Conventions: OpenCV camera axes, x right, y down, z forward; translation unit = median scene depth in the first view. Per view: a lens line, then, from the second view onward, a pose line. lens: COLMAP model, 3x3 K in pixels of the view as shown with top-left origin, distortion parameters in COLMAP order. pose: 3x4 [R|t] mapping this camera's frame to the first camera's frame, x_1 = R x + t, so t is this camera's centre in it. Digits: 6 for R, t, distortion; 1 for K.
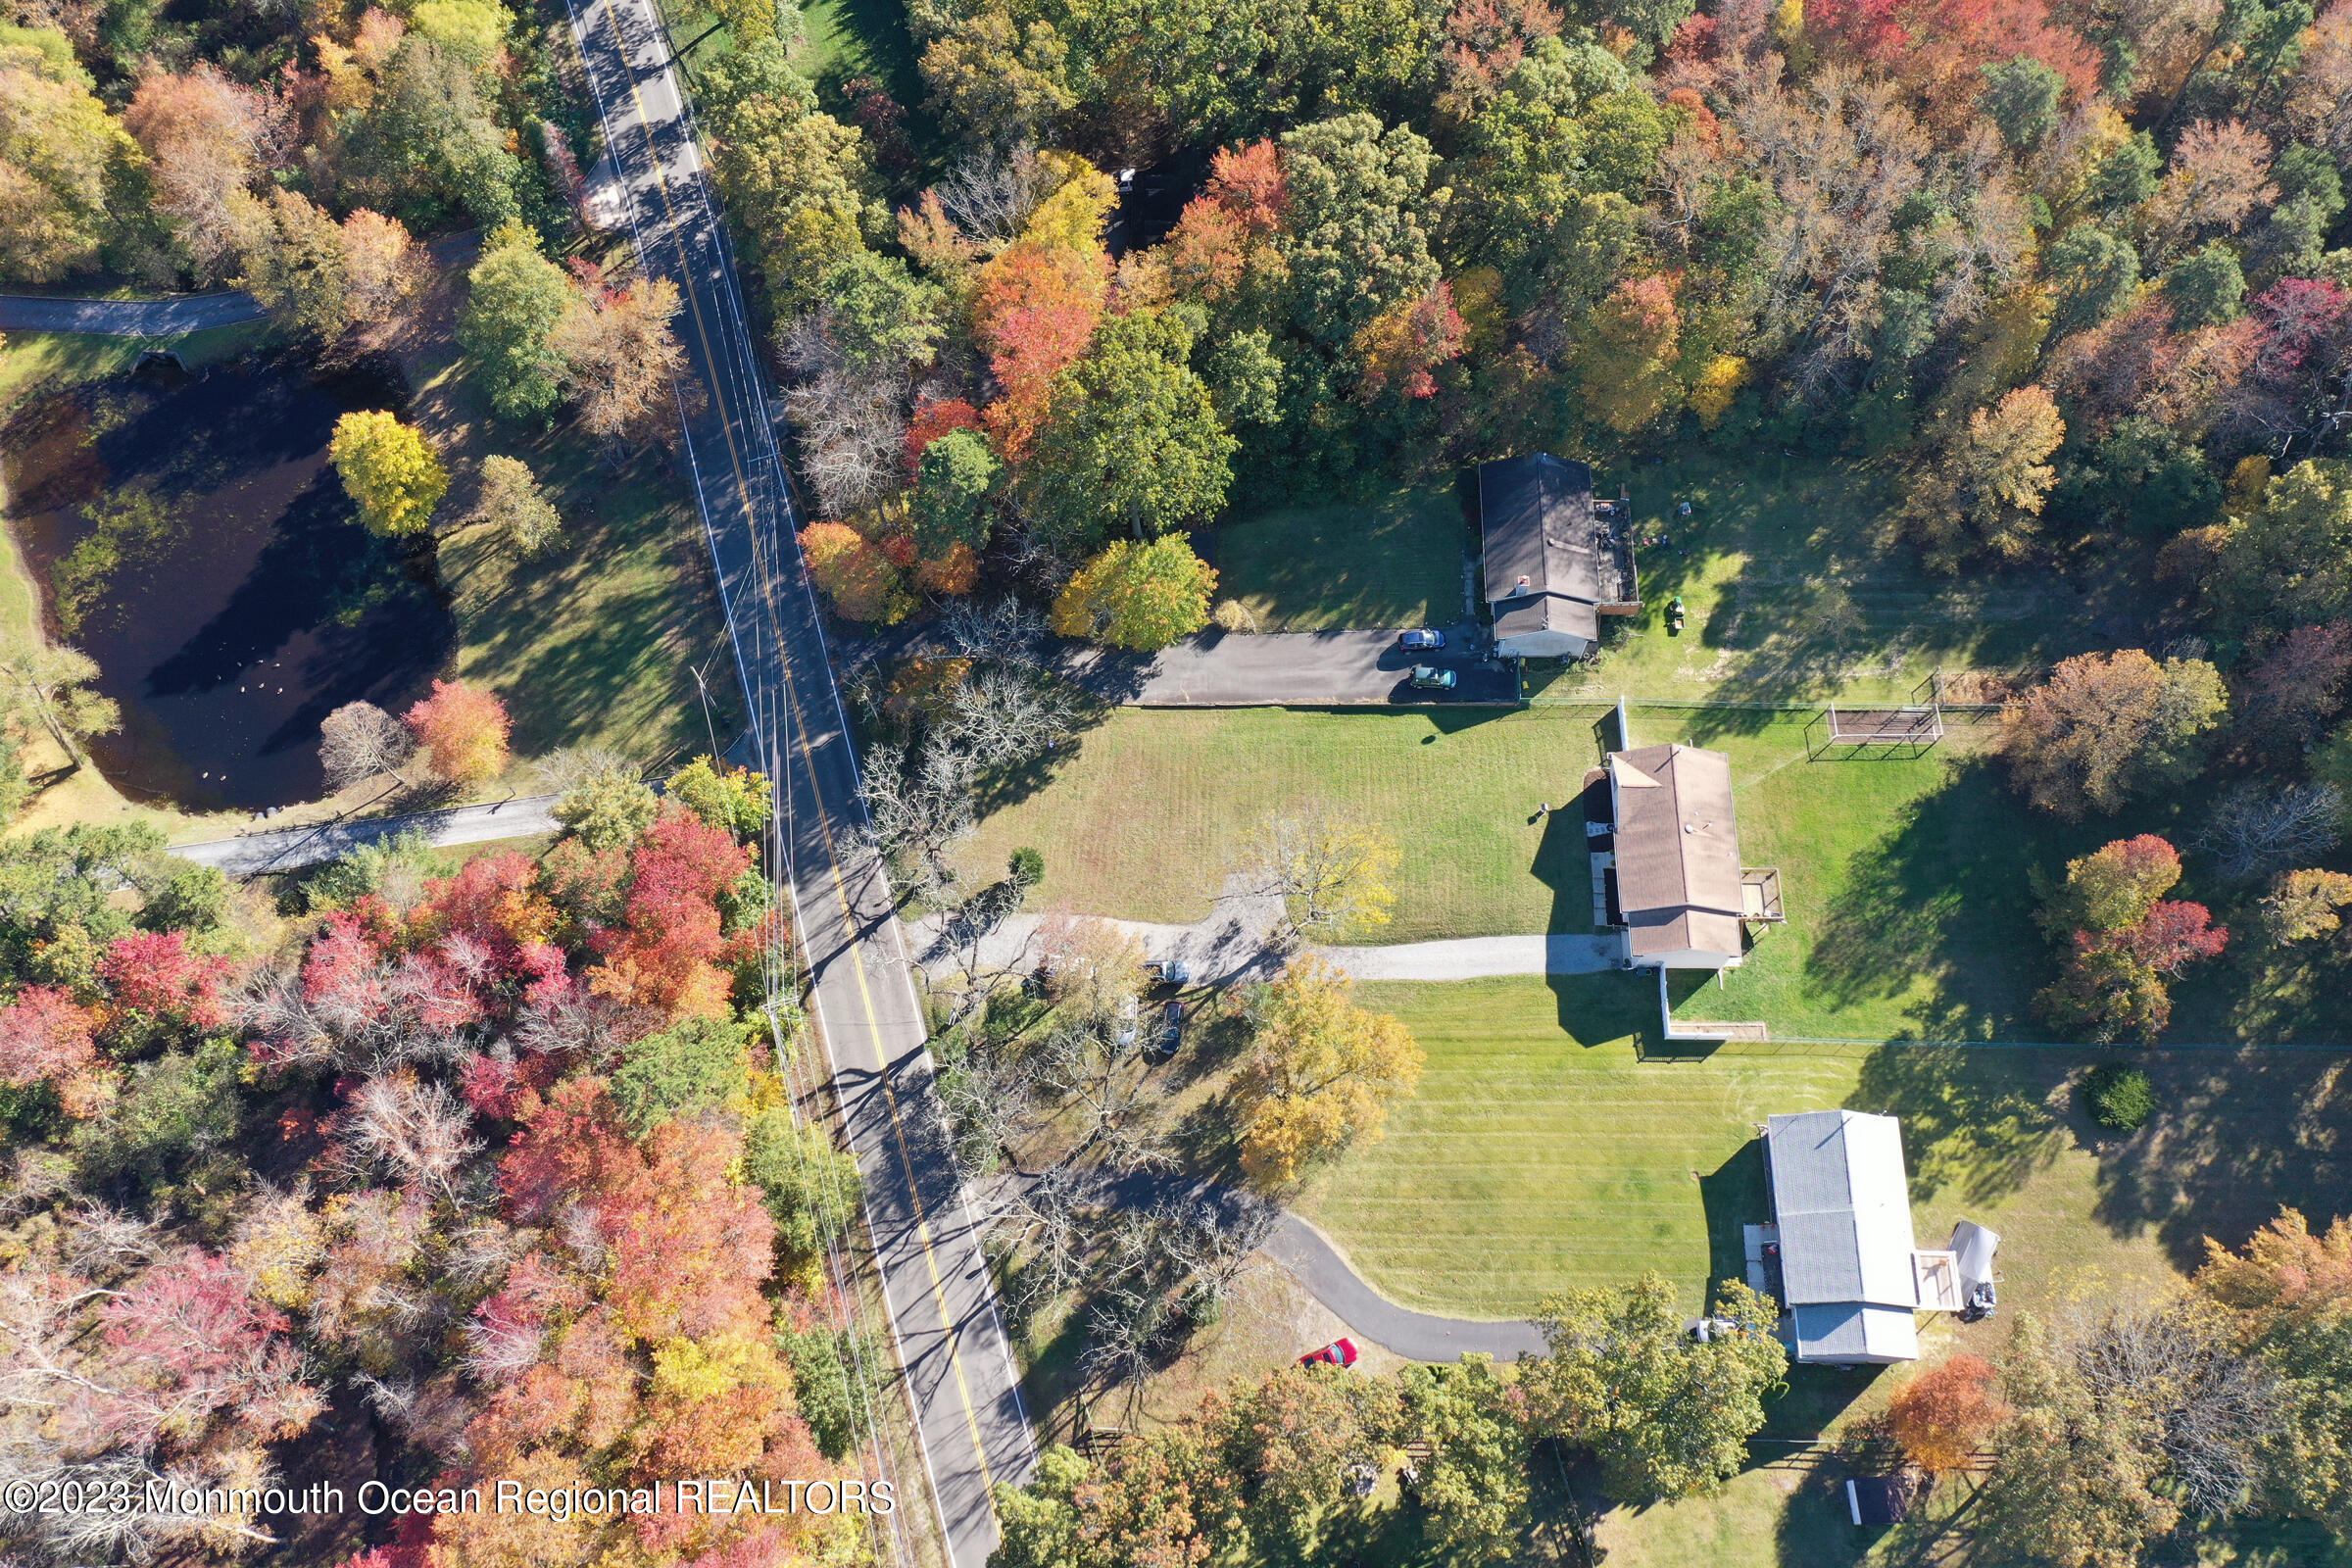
lens RADIAL K [[1870.0, 0, 1177.9], [0, 1870.0, 772.0], [0, 0, 1]] dist [0.004254, 0.001245]
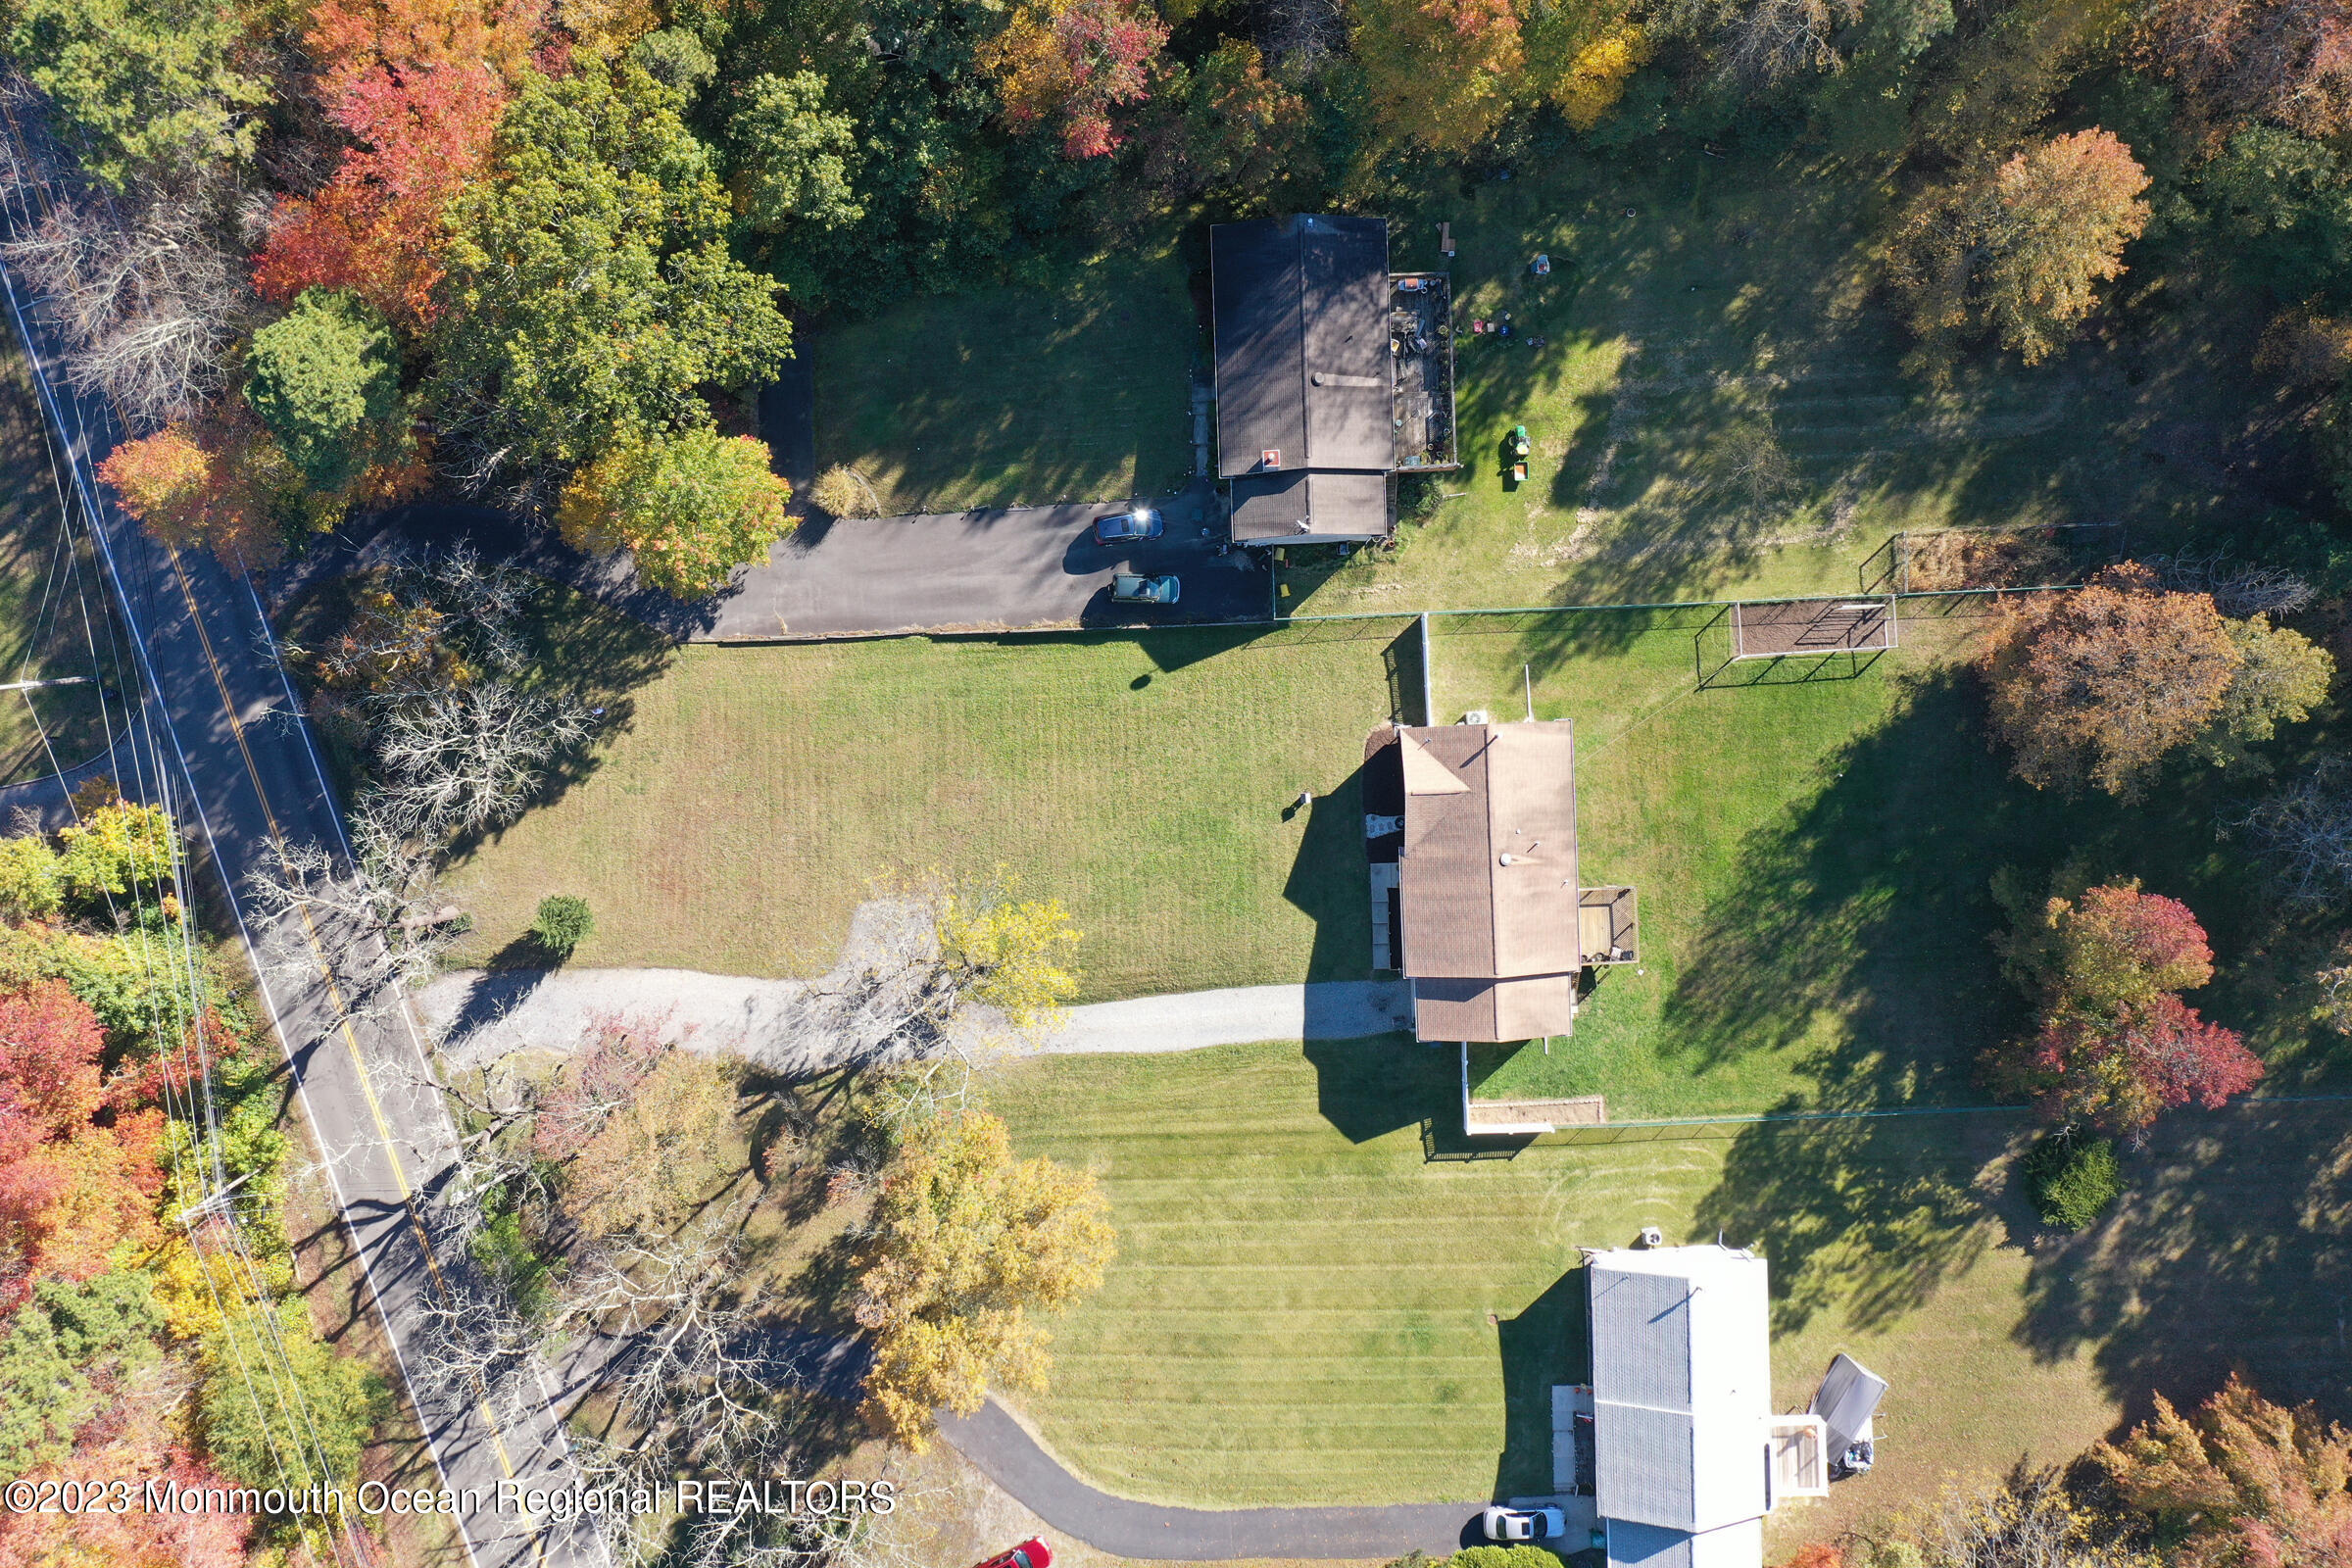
lens RADIAL K [[1862.3, 0, 1176.0], [0, 1862.3, 784.0], [0, 0, 1]] dist [0.004072, -0.002844]
pose [[0.998482, -0.054789, 0.005629, 0.147485], [0.047559, 0.909216, 0.413599, -0.274739], [-0.027779, -0.412704, 0.910442, 0.386874]]
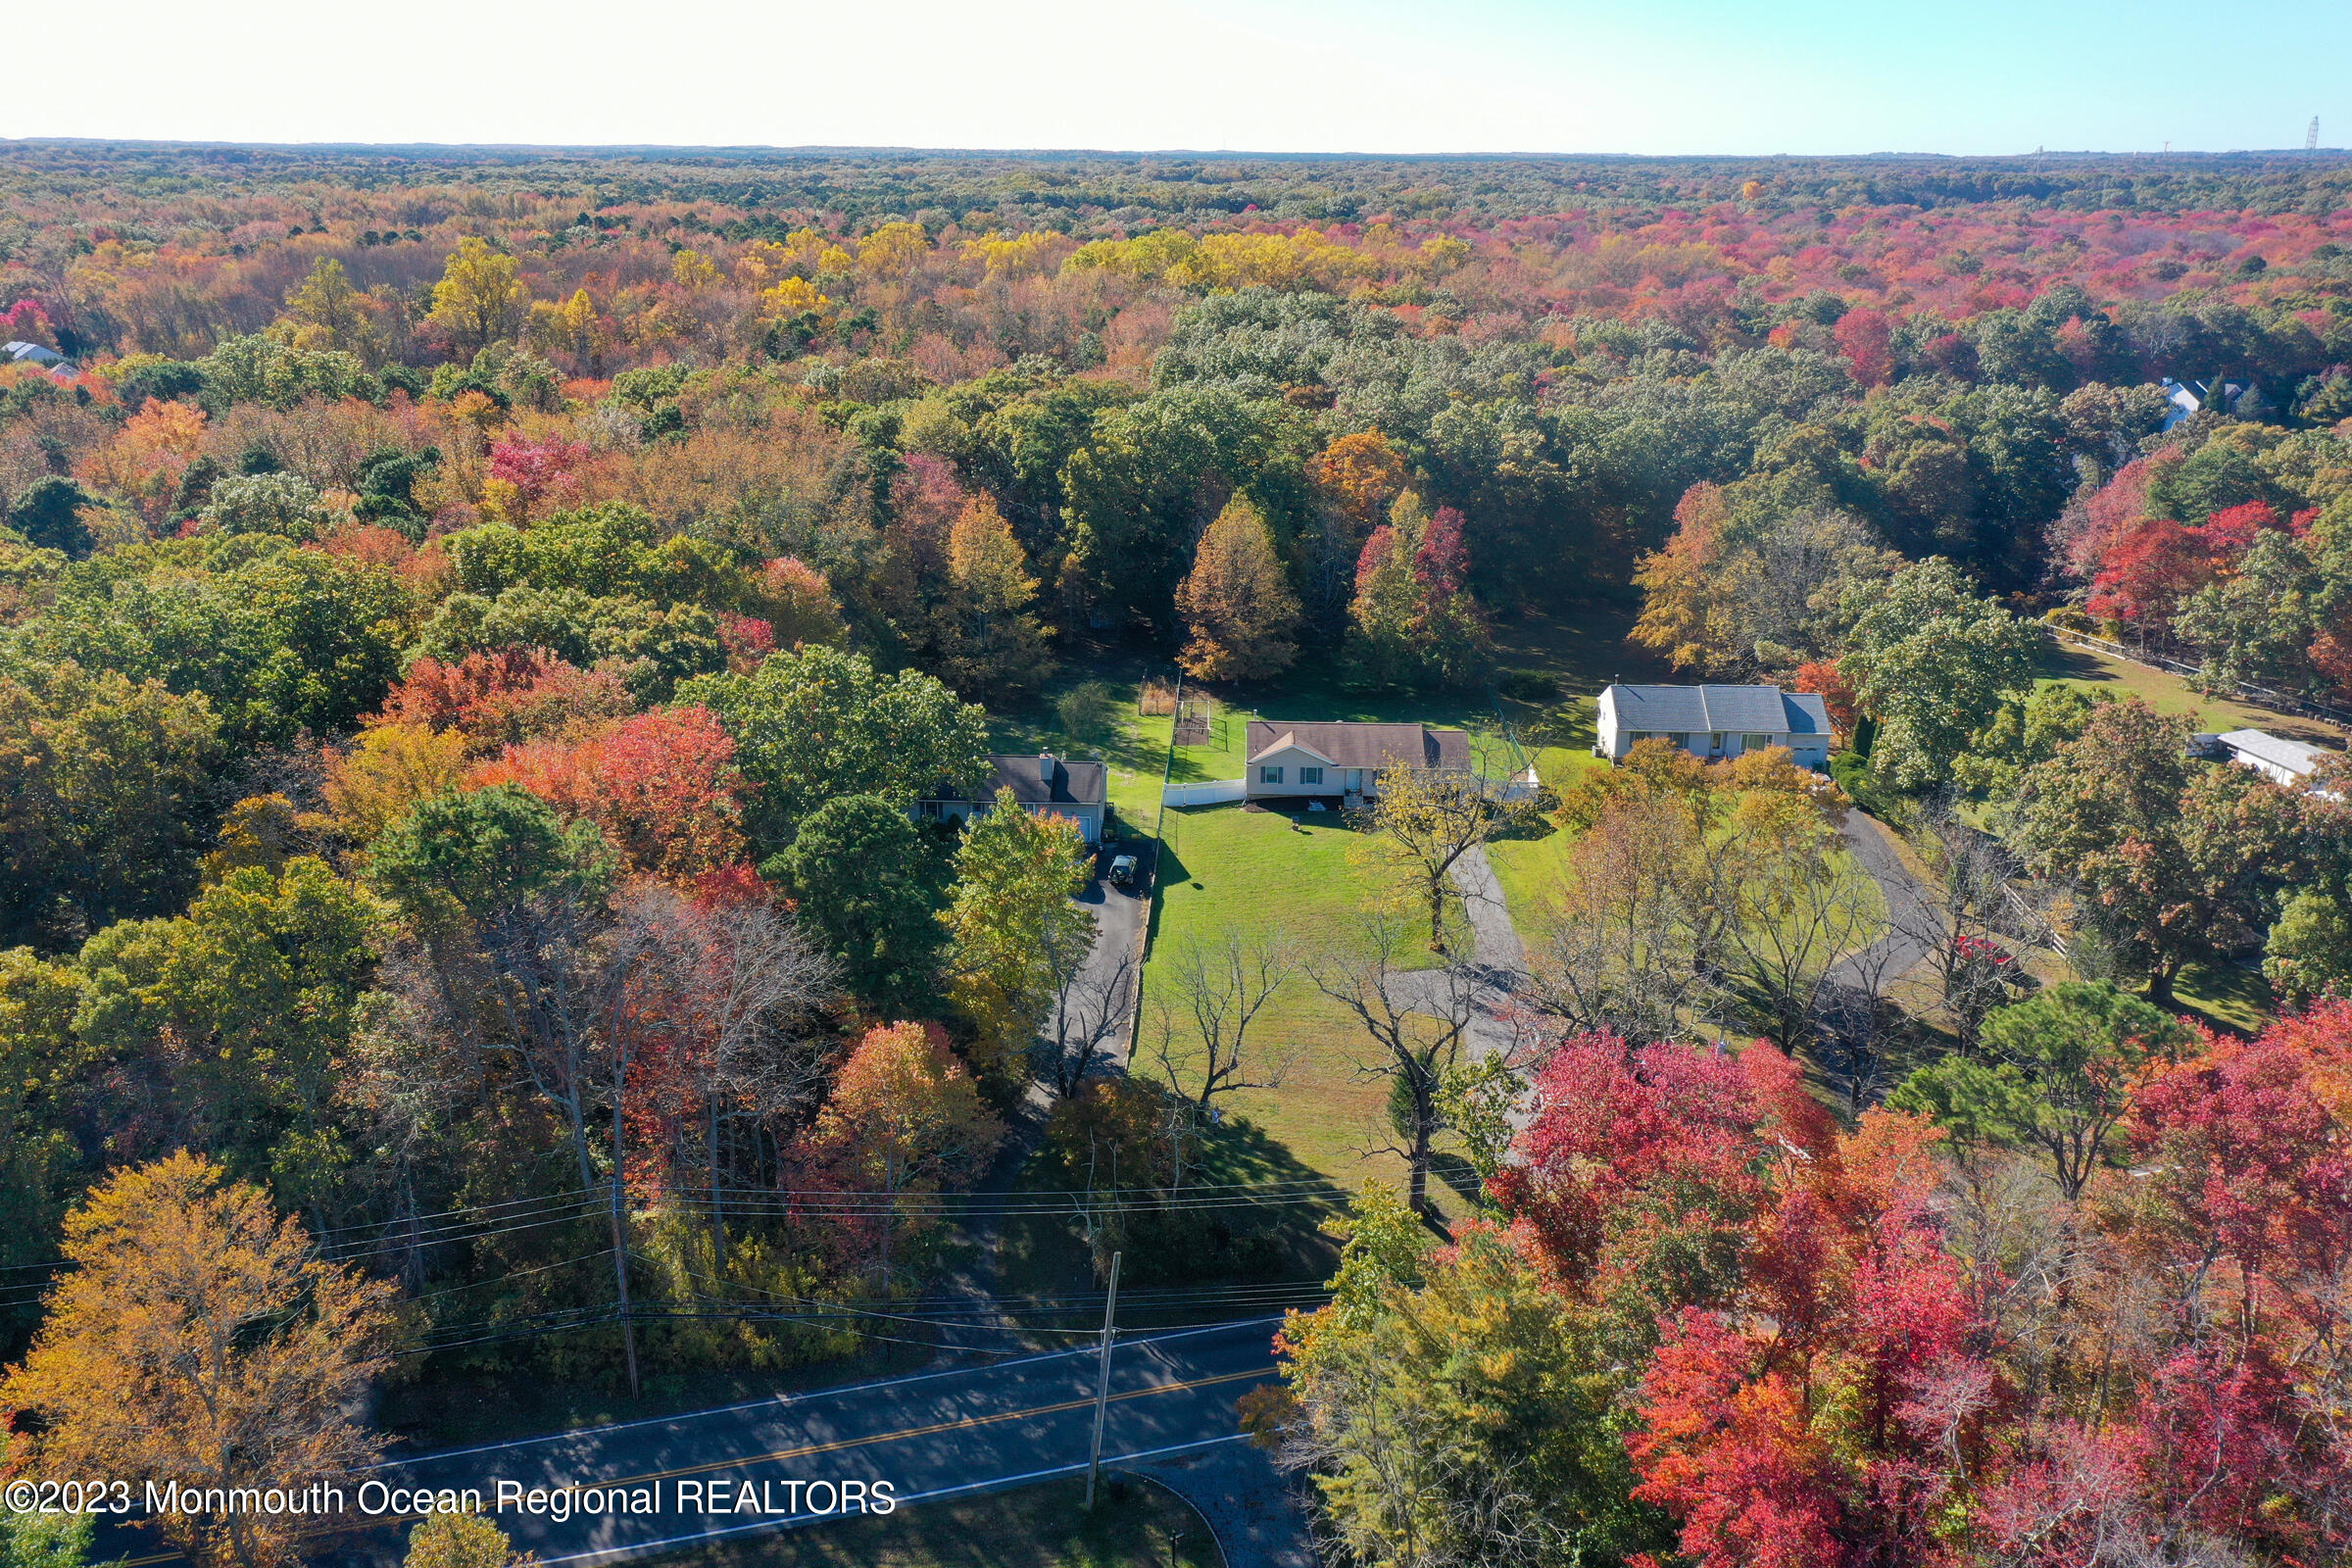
lens RADIAL K [[1862.3, 0, 1176.0], [0, 1862.3, 784.0], [0, 0, 1]] dist [0.004072, -0.002844]
pose [[0.023701, -0.303922, 0.952402, -0.668984], [0.913737, 0.393112, 0.102707, -0.134812], [-0.405615, 0.867810, 0.287022, 0.761252]]
